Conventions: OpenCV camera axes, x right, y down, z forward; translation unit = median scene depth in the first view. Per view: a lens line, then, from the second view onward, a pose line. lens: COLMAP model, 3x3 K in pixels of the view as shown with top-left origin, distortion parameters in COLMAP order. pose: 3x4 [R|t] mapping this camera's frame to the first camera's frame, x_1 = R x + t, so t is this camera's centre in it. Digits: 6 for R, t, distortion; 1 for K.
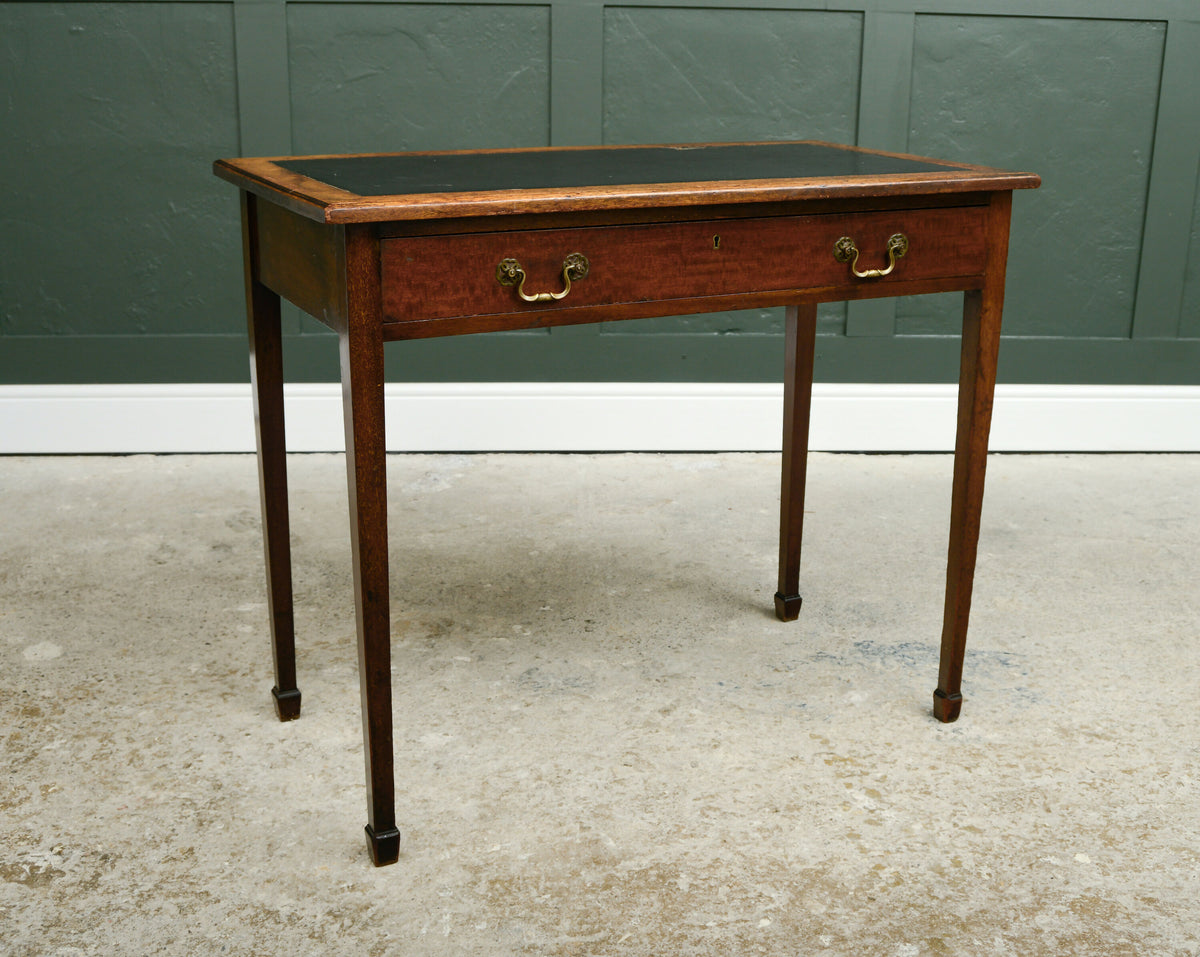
lens RADIAL K [[1517.0, 0, 632.8], [0, 1517.0, 483.5], [0, 0, 1]] dist [-0.092226, 0.095695]
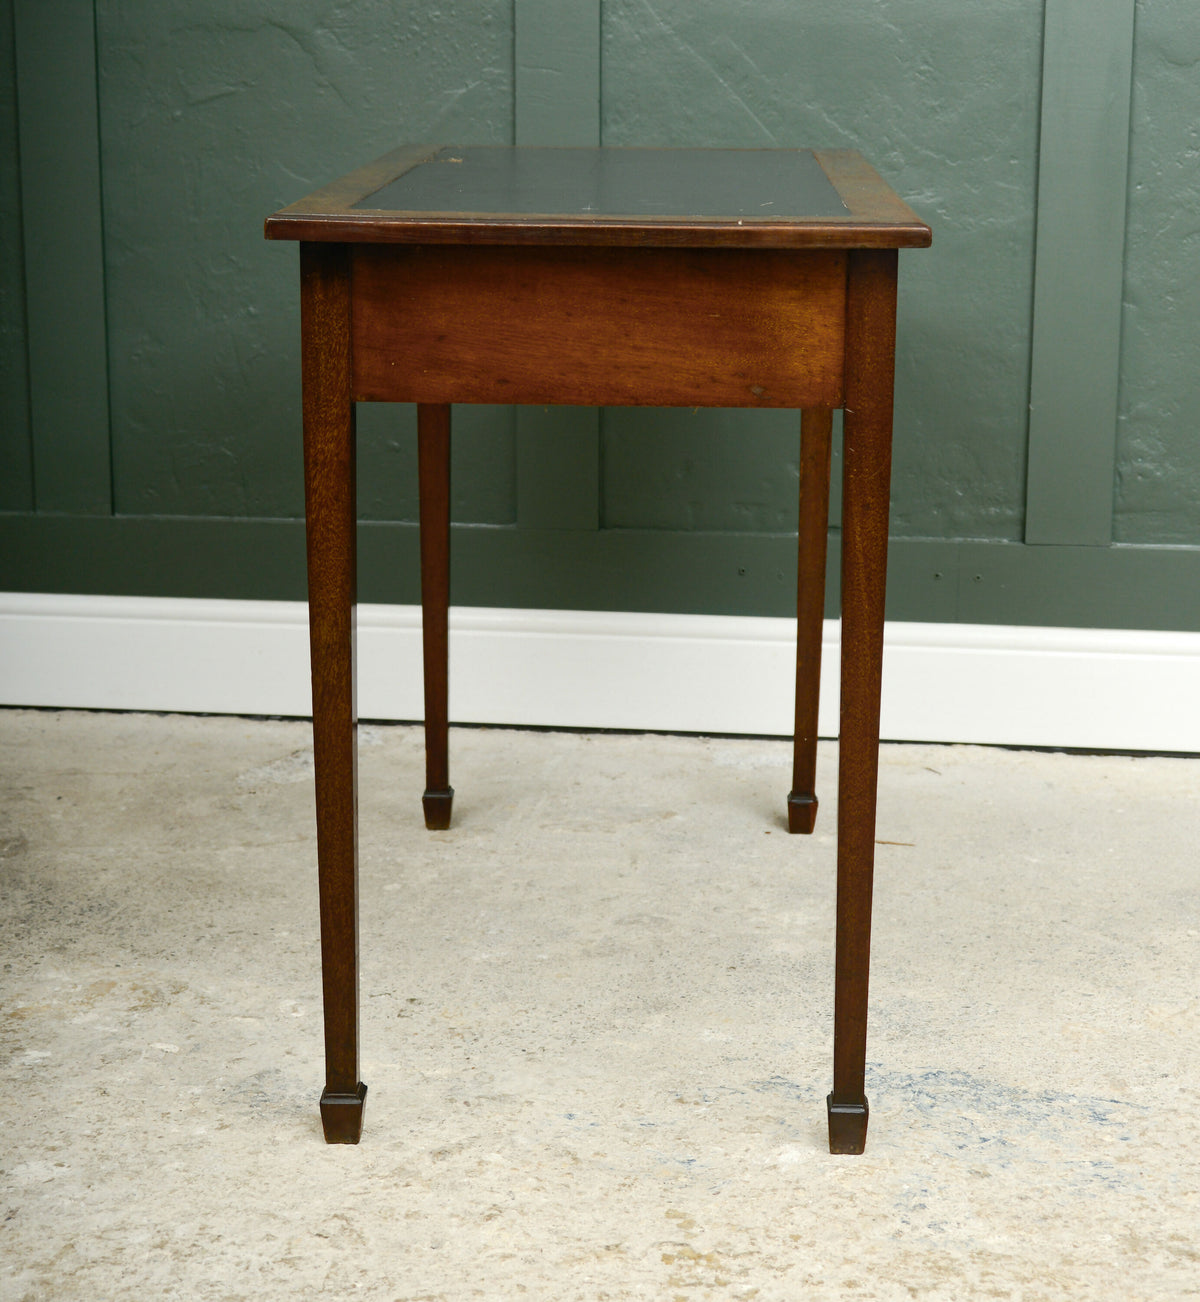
lens RADIAL K [[2631.8, 0, 618.7], [0, 2631.8, 536.0], [0, 0, 1]] dist [-0.005398, 0.040298]
pose [[0.982114, 0.025967, -0.186487, 0.240064], [-0.046737, 0.993067, -0.107855, 0.019336], [0.182394, 0.114642, 0.976519, 0.003992]]
